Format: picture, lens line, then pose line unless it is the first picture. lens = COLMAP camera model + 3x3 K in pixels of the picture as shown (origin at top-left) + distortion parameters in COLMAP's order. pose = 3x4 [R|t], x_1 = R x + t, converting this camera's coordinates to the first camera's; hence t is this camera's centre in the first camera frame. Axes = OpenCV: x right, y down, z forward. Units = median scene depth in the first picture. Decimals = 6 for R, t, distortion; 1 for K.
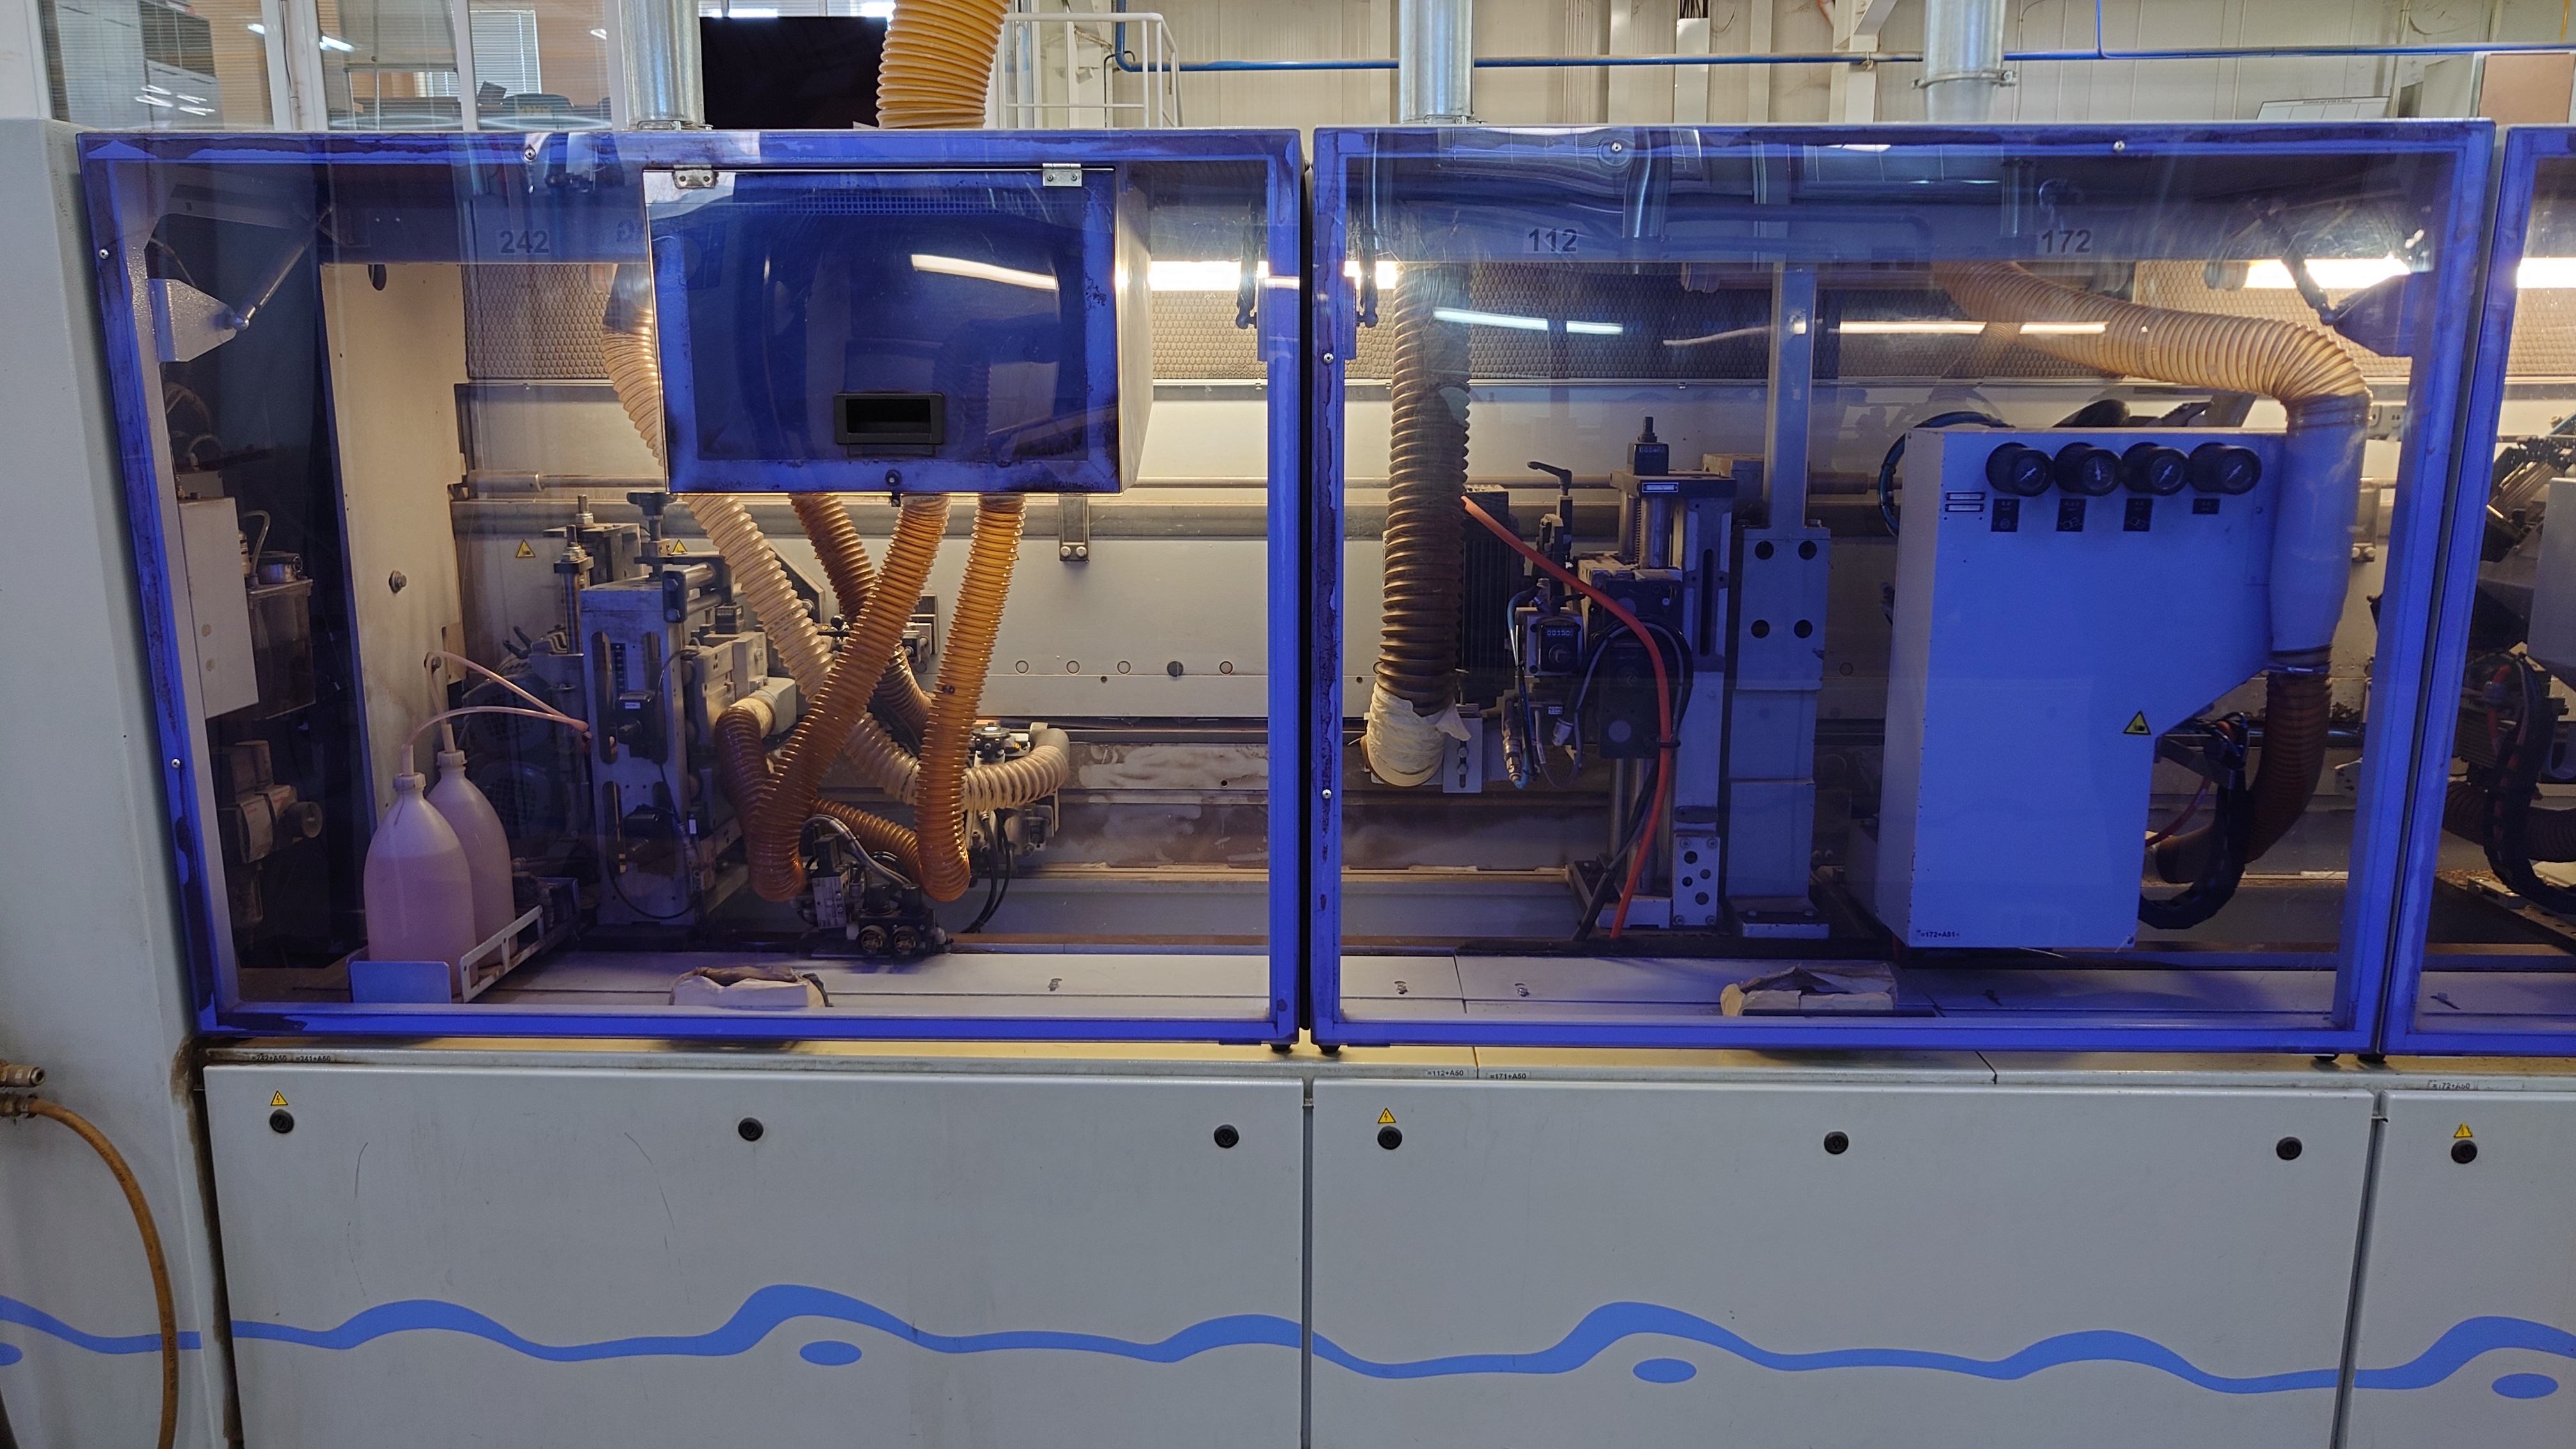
lens RADIAL K [[1849.9, 0, 1282.7], [0, 1849.9, 745.9], [0, 0, 1]] dist [-0.000611, 0.008539]
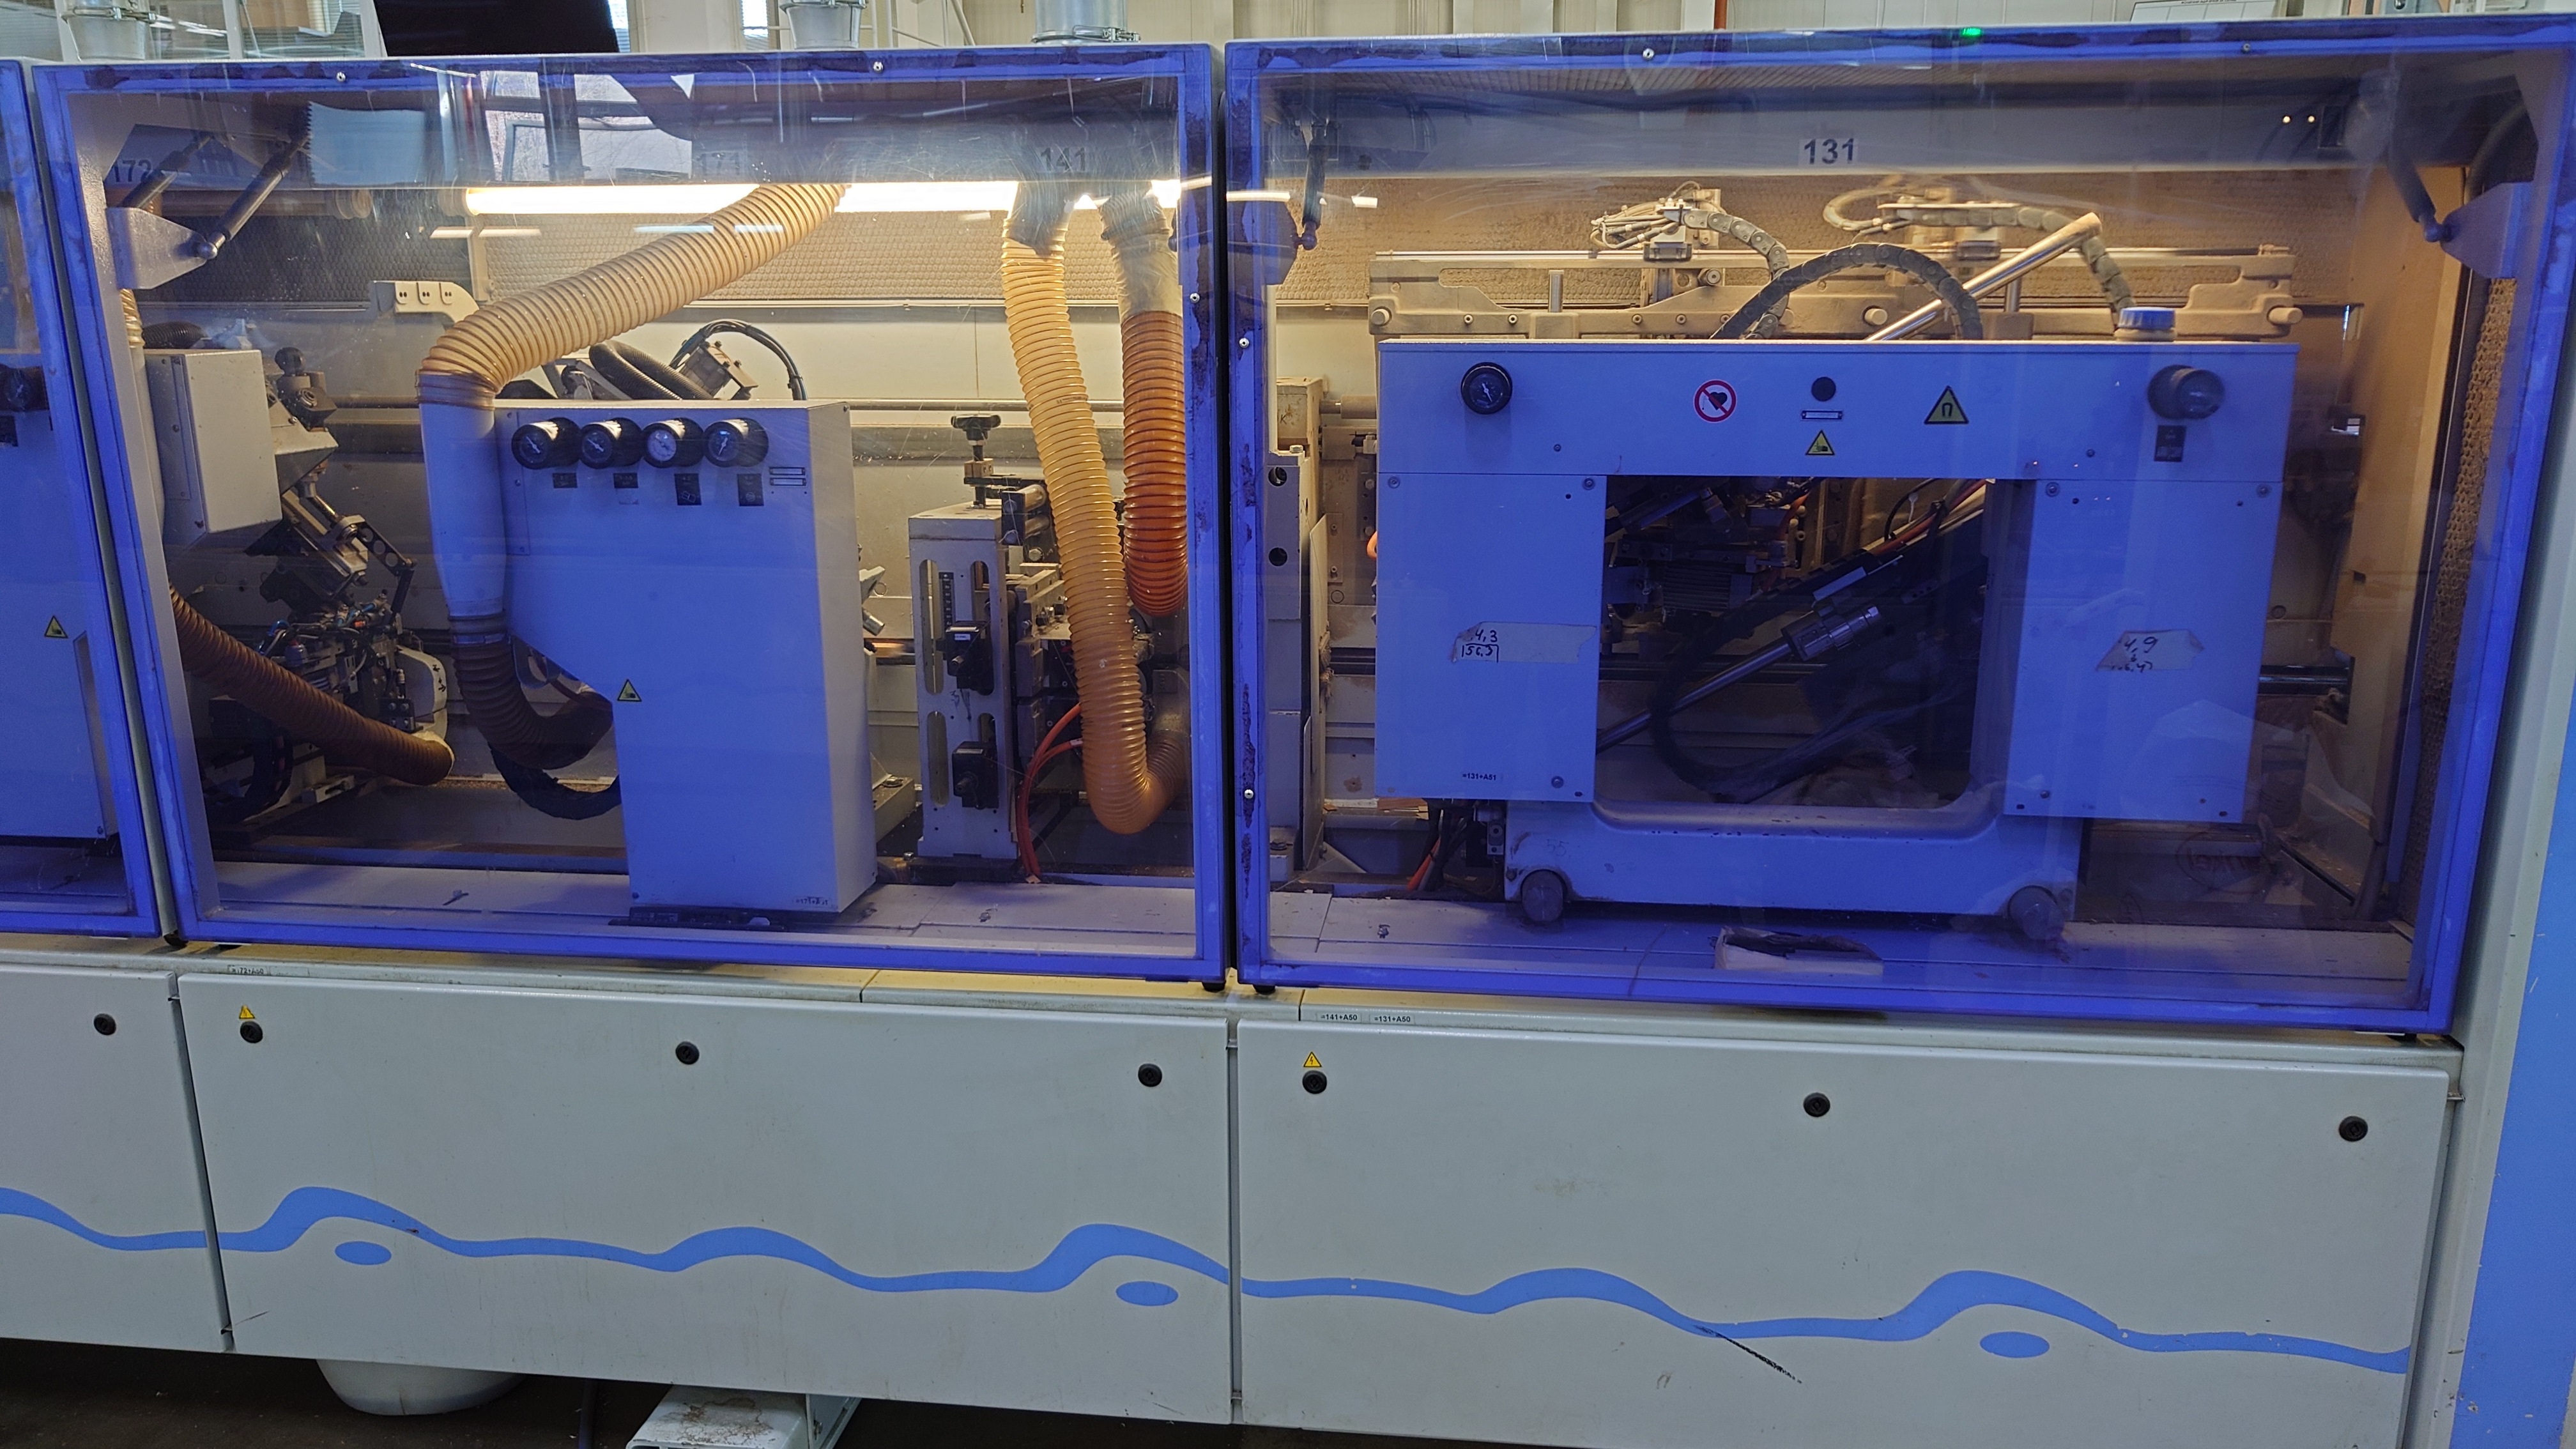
lens RADIAL K [[1905.6, 0, 1288.2], [0, 1905.6, 755.1], [0, 0, 1]] dist [0.000020, 0.005026]
pose [[0.995930, 0.018053, -0.088304, 0.130586], [-0.014795, 0.999191, 0.037409, 0.000895], [0.088908, -0.035950, 0.995391, -0.003714]]
